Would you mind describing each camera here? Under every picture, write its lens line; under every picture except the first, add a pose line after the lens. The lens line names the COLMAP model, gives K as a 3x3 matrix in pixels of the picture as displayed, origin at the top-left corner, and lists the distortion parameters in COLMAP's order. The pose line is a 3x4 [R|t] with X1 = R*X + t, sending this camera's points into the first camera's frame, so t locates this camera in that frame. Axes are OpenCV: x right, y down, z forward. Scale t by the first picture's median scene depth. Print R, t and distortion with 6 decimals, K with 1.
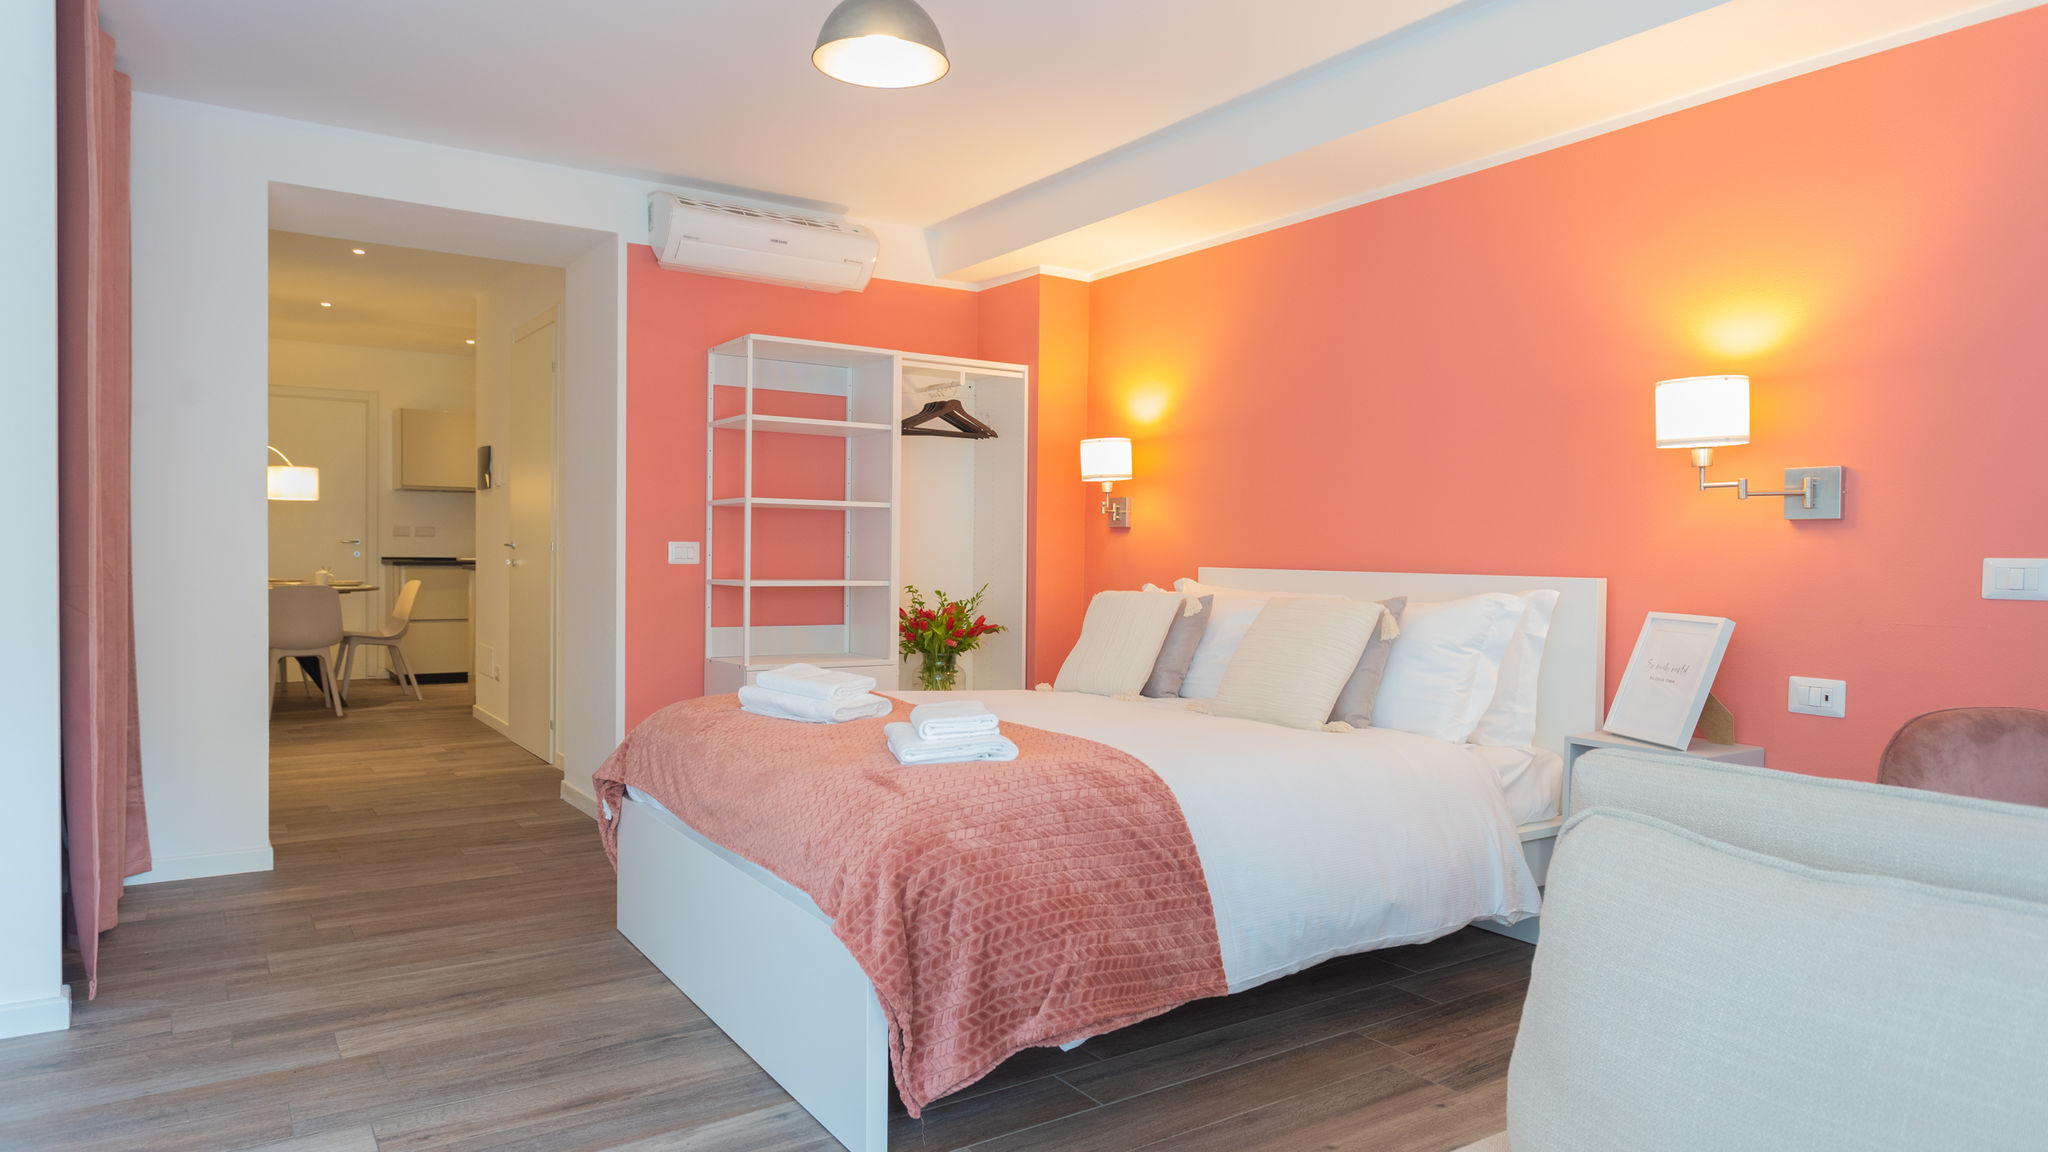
lens RADIAL K [[1215.0, 0, 1008.2], [0, 1215.0, 573.5], [0, 0, 1]] dist [0.002936, 0.001305]
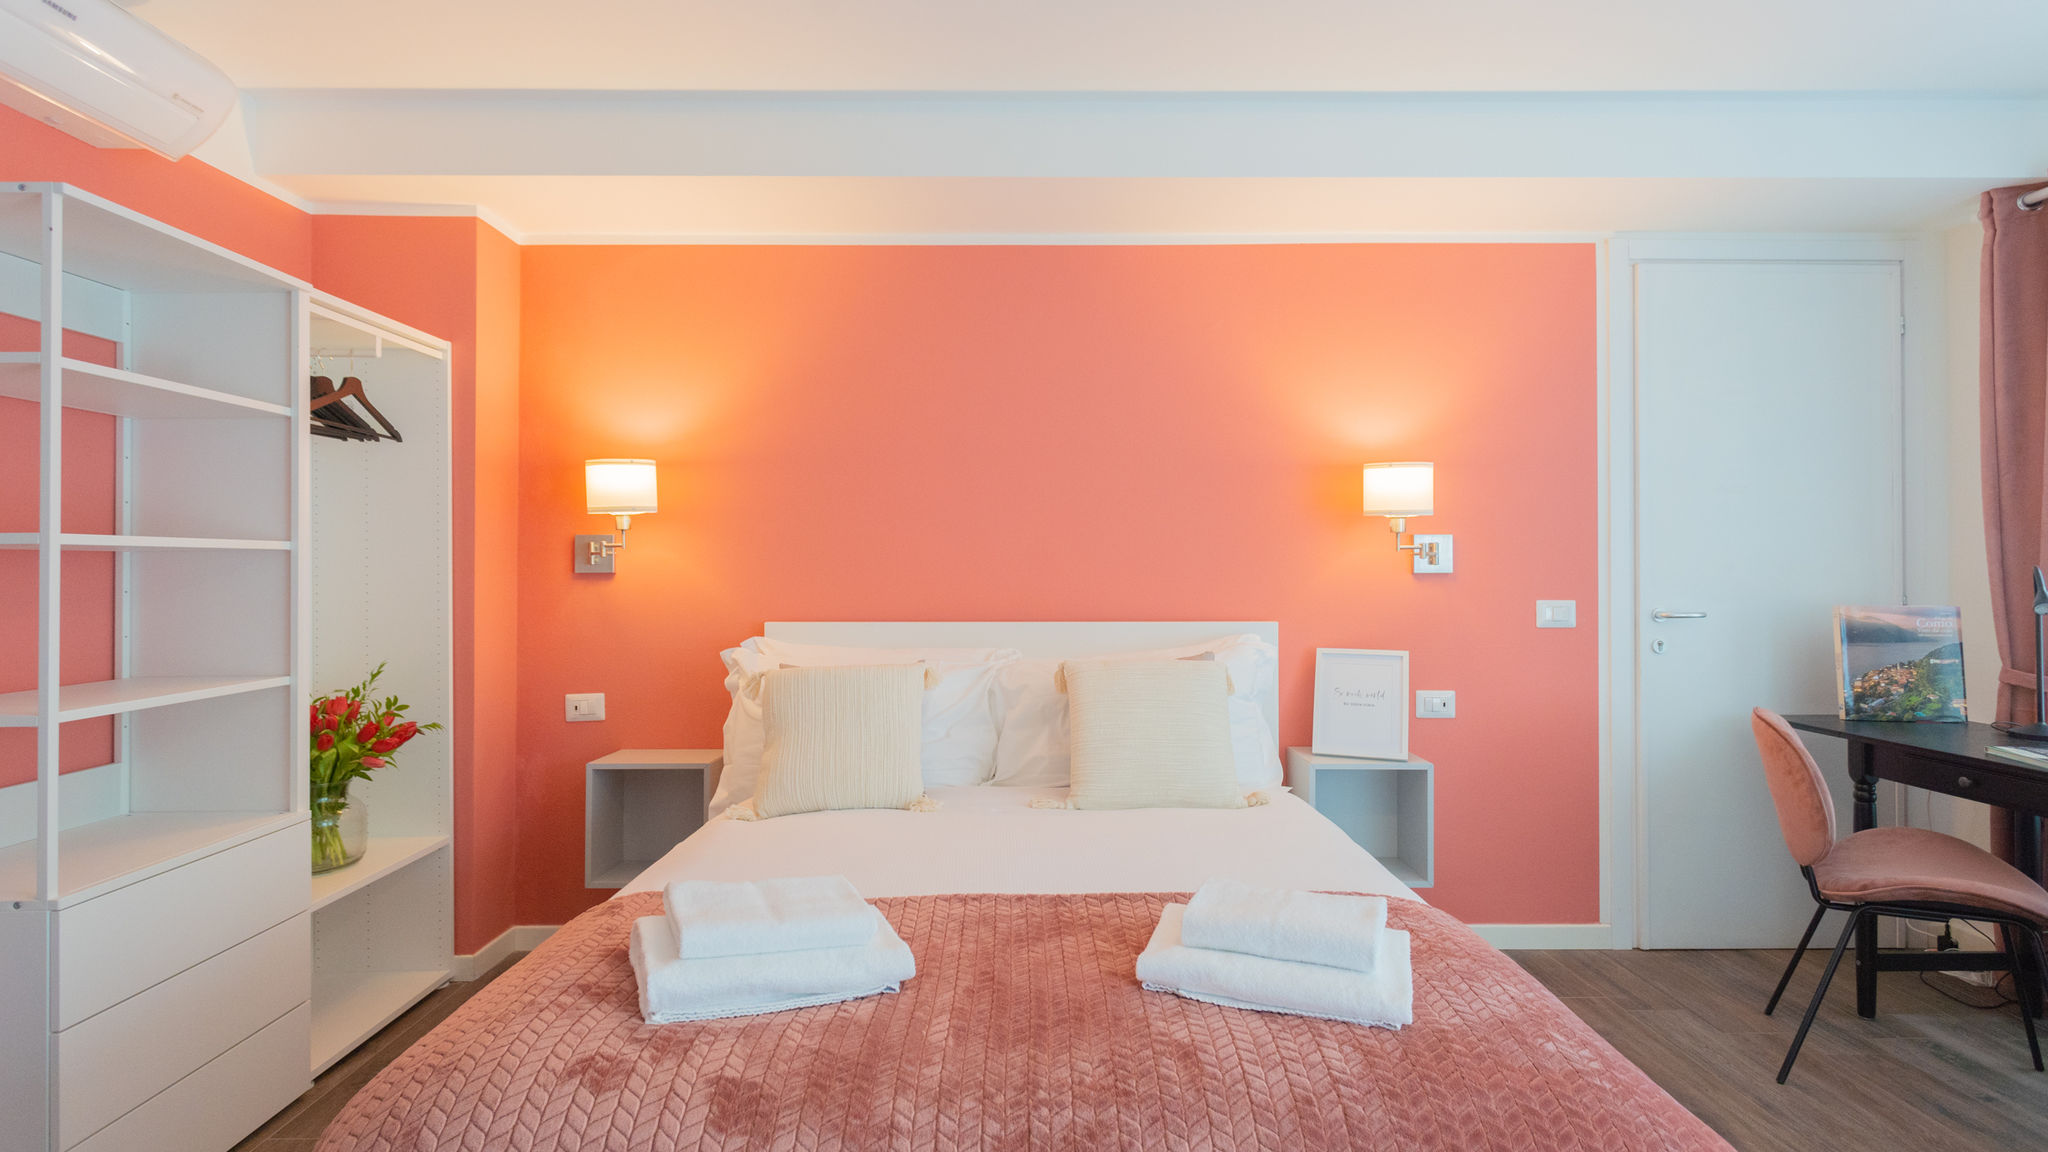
lens RADIAL K [[1010.3, 0, 1012.9], [0, 1010.3, 551.5], [0, 0, 1]] dist [0.002976, -0.000285]
pose [[0.555285, -0.001476, 0.831659, -0.296544], [0.026106, 0.999537, -0.015657, -0.035338], [-0.831251, 0.030405, 0.555066, 0.429611]]
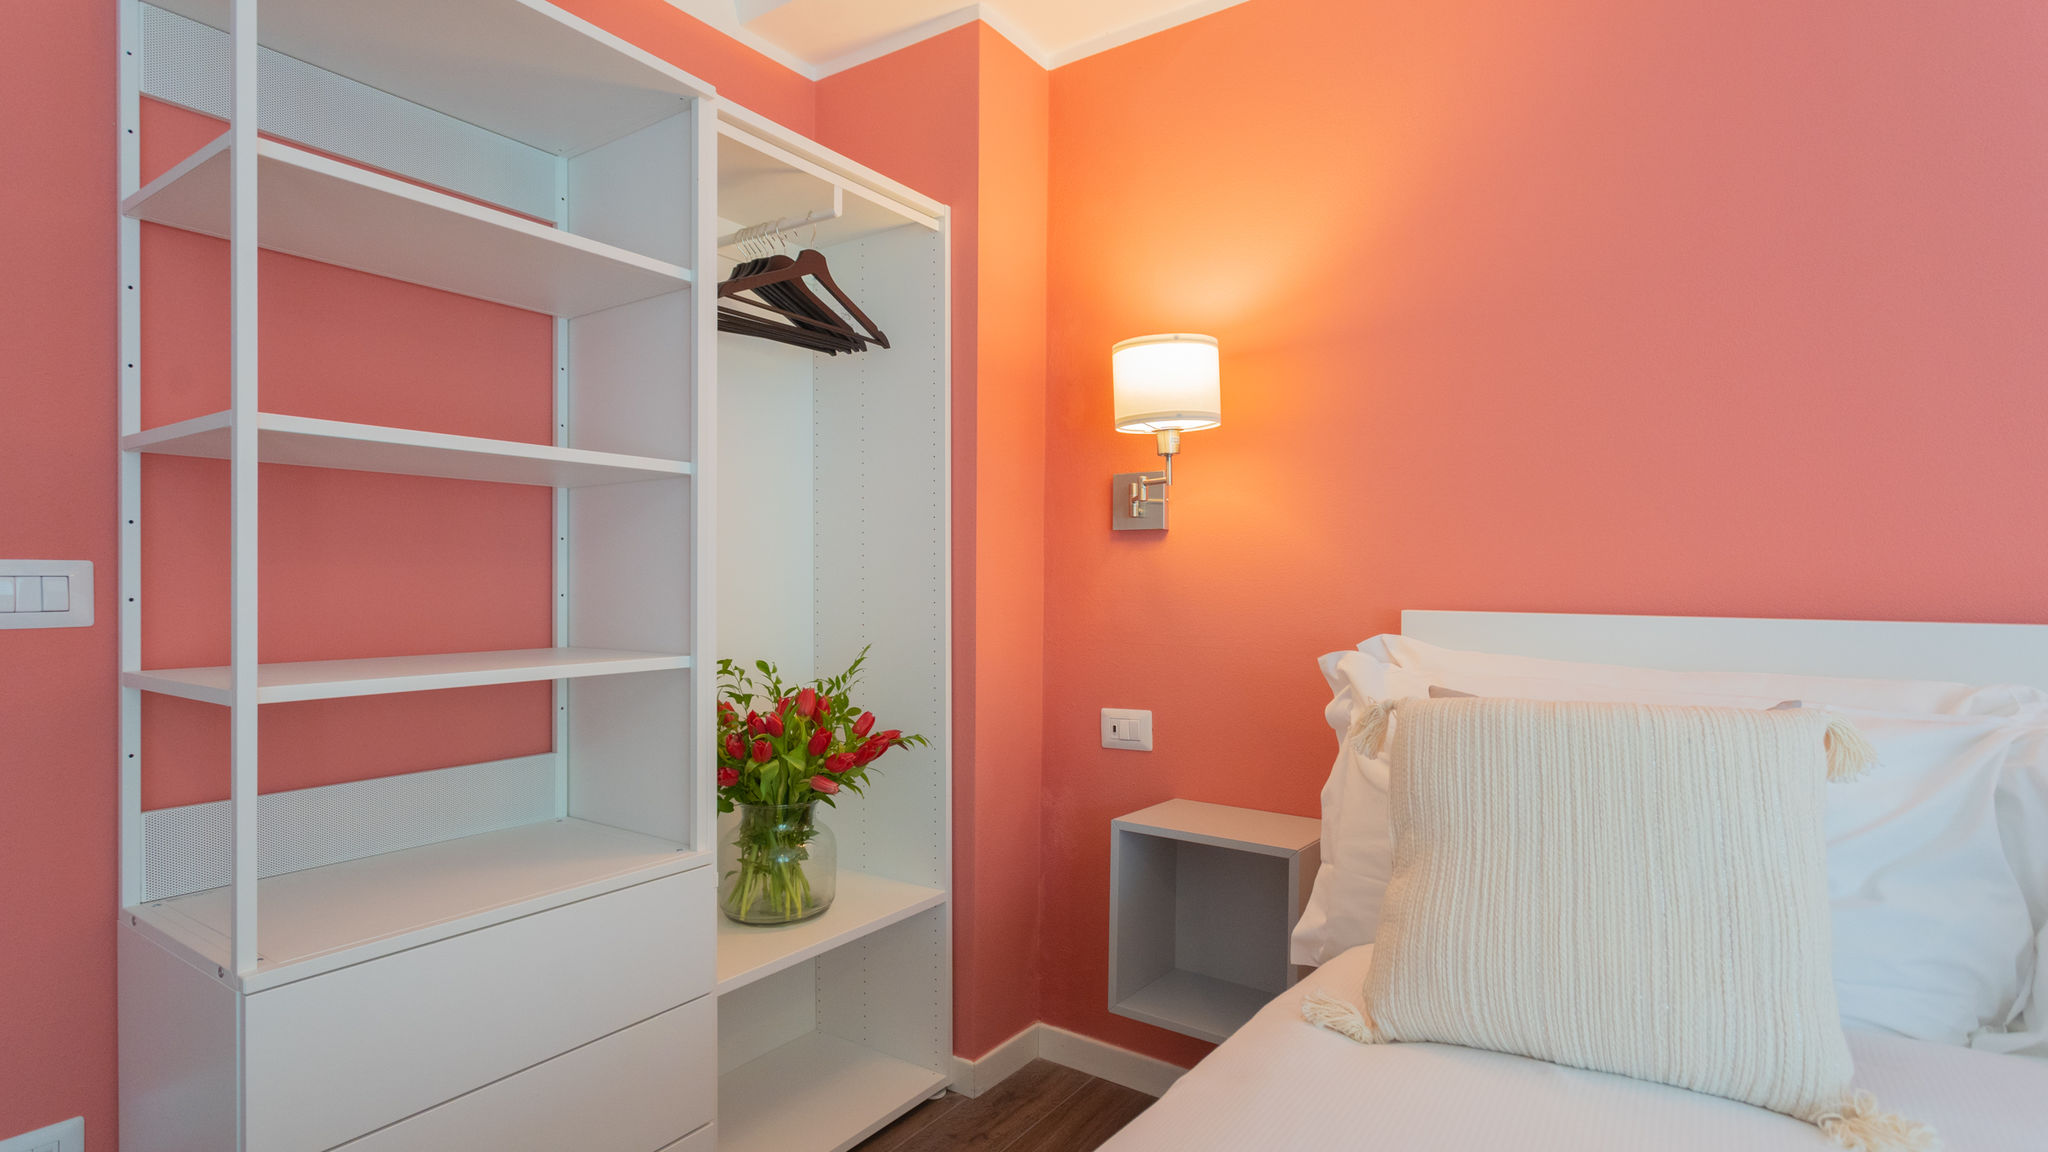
lens RADIAL K [[1010.3, 0, 1010.9], [0, 1010.3, 584.1], [0, 0, 1]] dist [0.002976, -0.000285]
pose [[0.935304, -0.010554, 0.353689, -0.112726], [0.013458, 0.999893, -0.005750, -0.013796], [-0.353590, 0.010138, 0.935346, 0.625515]]
